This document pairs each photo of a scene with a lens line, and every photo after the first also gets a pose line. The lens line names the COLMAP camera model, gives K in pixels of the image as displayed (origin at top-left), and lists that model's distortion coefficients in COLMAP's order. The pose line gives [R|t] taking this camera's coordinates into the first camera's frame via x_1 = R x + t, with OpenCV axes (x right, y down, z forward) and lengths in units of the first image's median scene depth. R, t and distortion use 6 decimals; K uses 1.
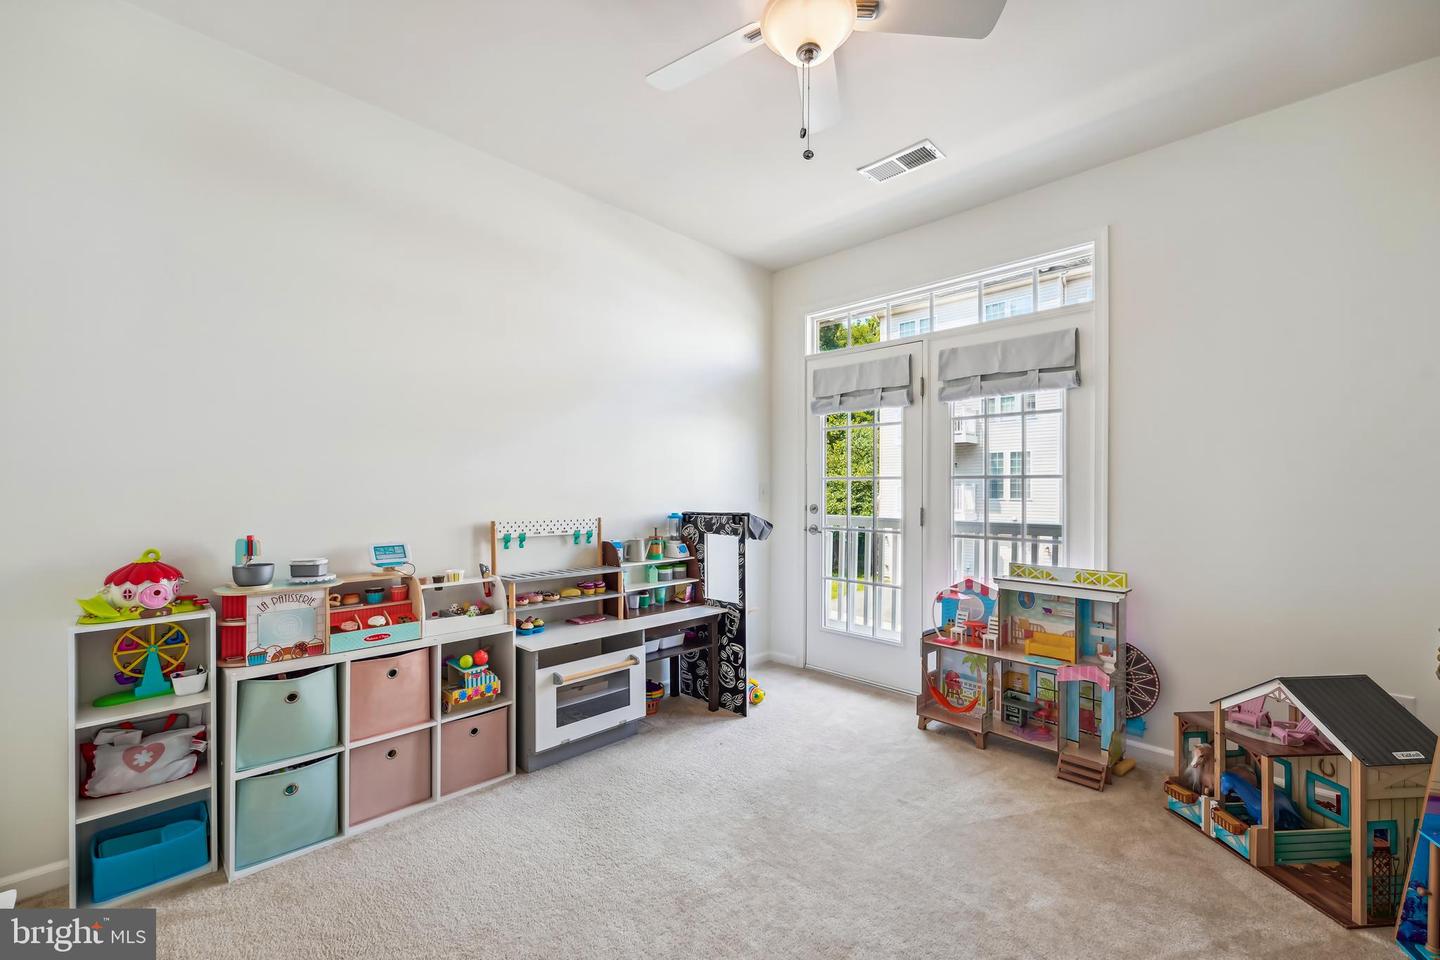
lens RADIAL K [[593.0, 0, 721.2], [0, 593.0, 485.9], [0, 0, 1]] dist [-0.003490, 0.000151]
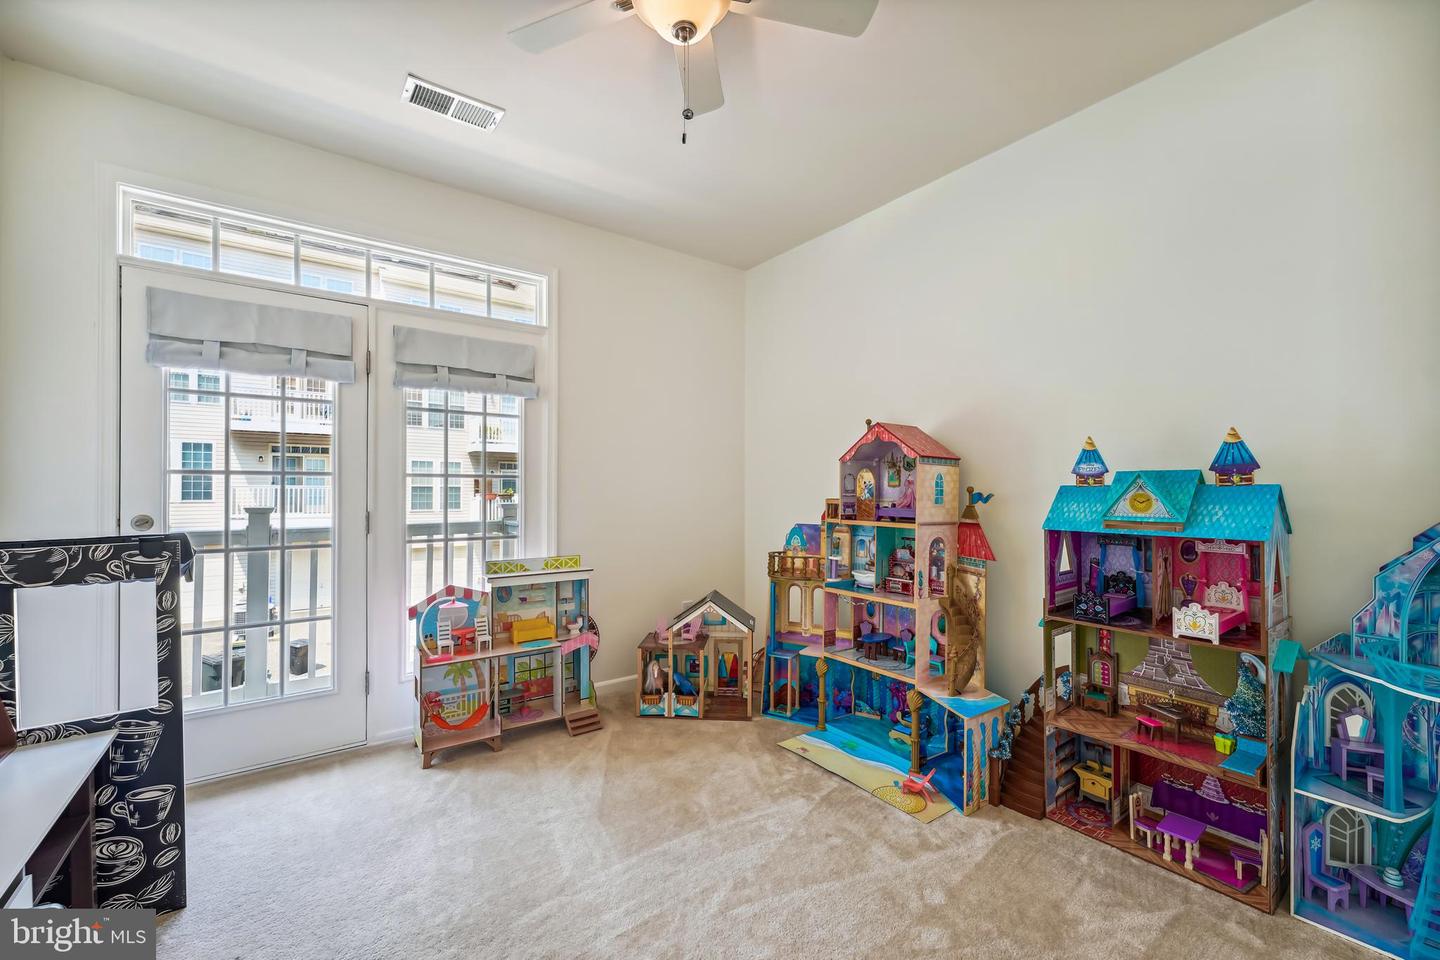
lens RADIAL K [[593.0, 0, 719.8], [0, 593.0, 488.3], [0, 0, 1]] dist [-0.003490, 0.000151]
pose [[0.128025, -0.002024, 0.991769, -0.429999], [-0.005515, 0.999981, 0.002753, 0.000205], [-0.991756, -0.005822, 0.128011, 0.443546]]
